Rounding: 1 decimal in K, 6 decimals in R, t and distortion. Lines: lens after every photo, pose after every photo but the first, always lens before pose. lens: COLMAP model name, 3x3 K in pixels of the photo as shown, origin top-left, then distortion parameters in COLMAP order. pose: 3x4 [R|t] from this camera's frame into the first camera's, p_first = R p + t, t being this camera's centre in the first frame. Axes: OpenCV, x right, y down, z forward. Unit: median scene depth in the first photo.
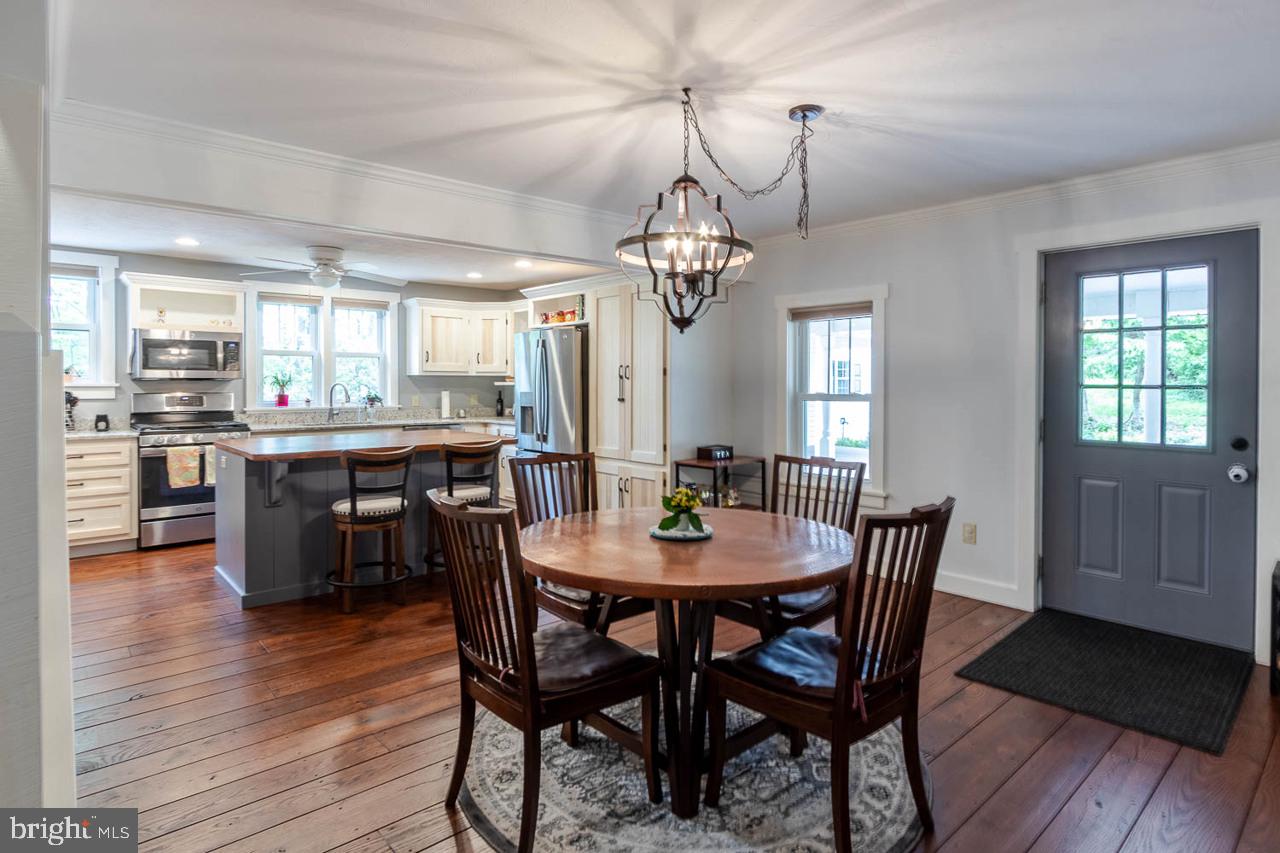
lens RADIAL K [[656.1, 0, 586.7], [0, 656.1, 385.0], [0, 0, 1]] dist [-0.001164, 0.000786]
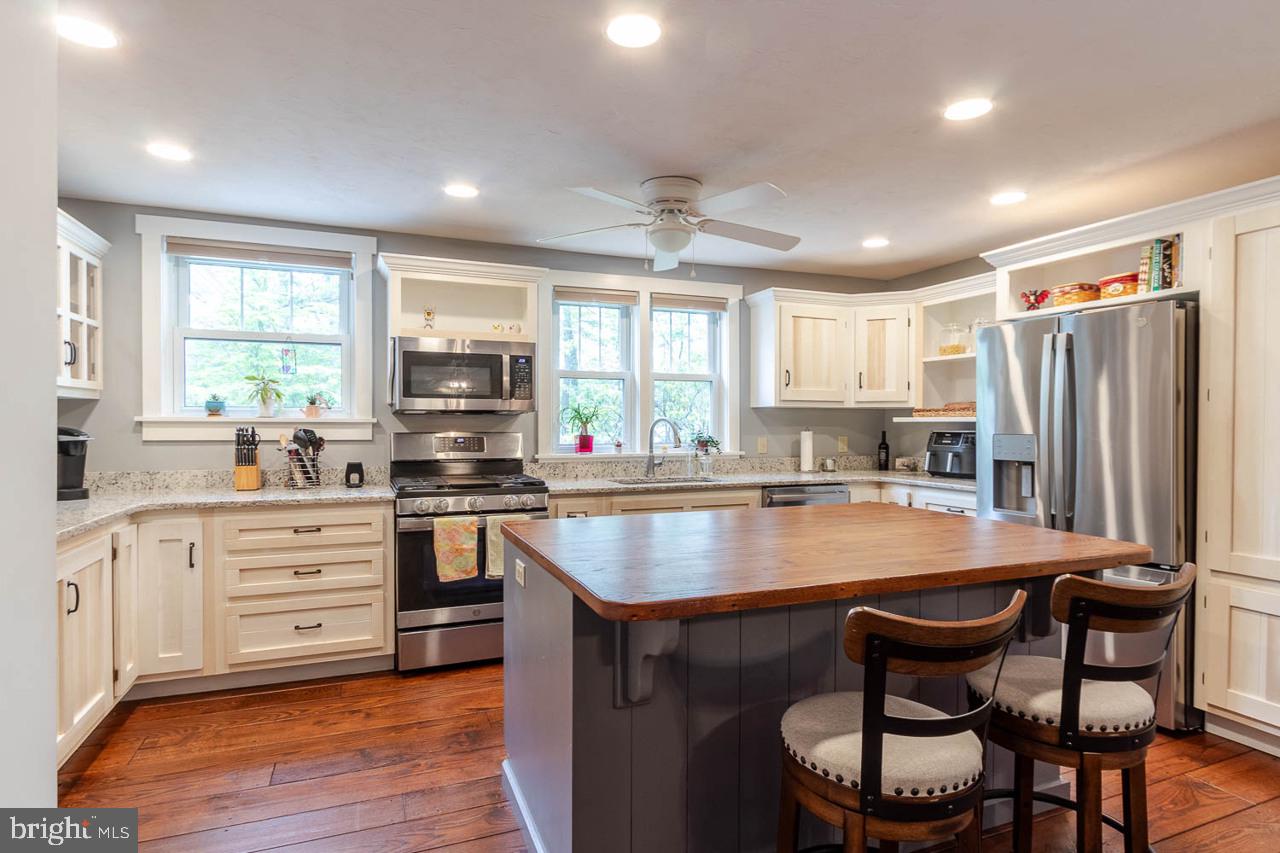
lens RADIAL K [[656.1, 0, 632.1], [0, 656.1, 430.9], [0, 0, 1]] dist [-0.001164, 0.000786]
pose [[0.953943, 0.005977, -0.299928, -0.240466], [-0.002548, 0.999927, 0.011821, 0.002019], [0.299977, -0.010512, 0.953888, 0.409188]]
